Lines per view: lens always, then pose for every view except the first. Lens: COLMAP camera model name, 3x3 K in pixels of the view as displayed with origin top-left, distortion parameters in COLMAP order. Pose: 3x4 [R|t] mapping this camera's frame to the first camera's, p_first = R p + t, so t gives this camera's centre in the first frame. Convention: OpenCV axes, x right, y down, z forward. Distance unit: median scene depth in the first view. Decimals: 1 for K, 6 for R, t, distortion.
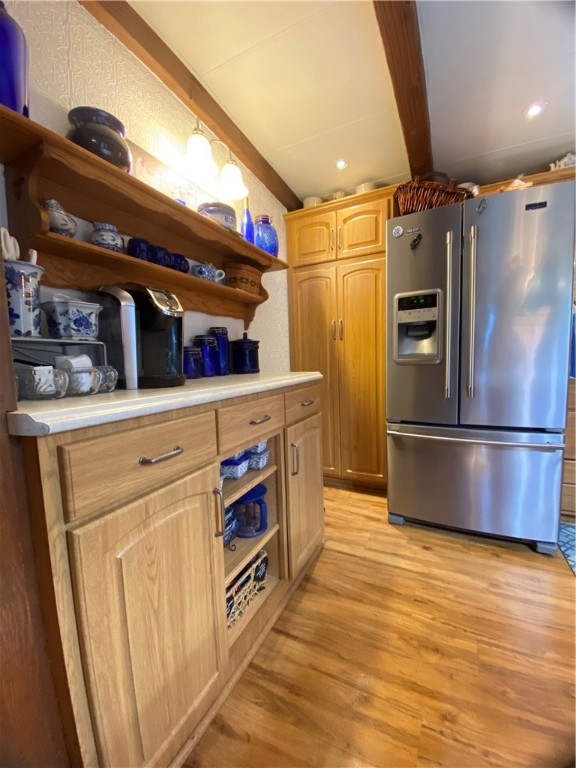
lens RADIAL K [[317.8, 0, 287.5], [0, 317.8, 382.4], [0, 0, 1]] dist [-0.006196, -0.008791]
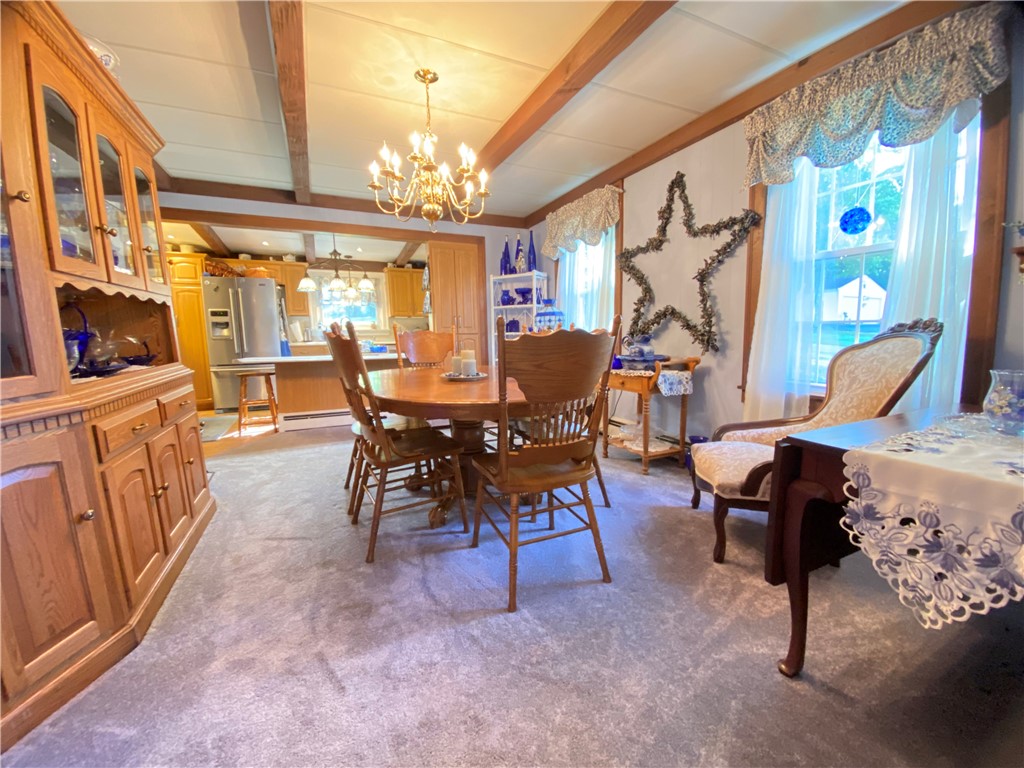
lens RADIAL K [[423.7, 0, 511.7], [0, 423.7, 384.8], [0, 0, 1]] dist [-0.006196, -0.008791]
pose [[0.615913, -0.081014, 0.783638, -0.731824], [0.067015, 0.996481, 0.050346, 0.257566], [-0.784959, 0.021507, 0.619175, -2.560562]]
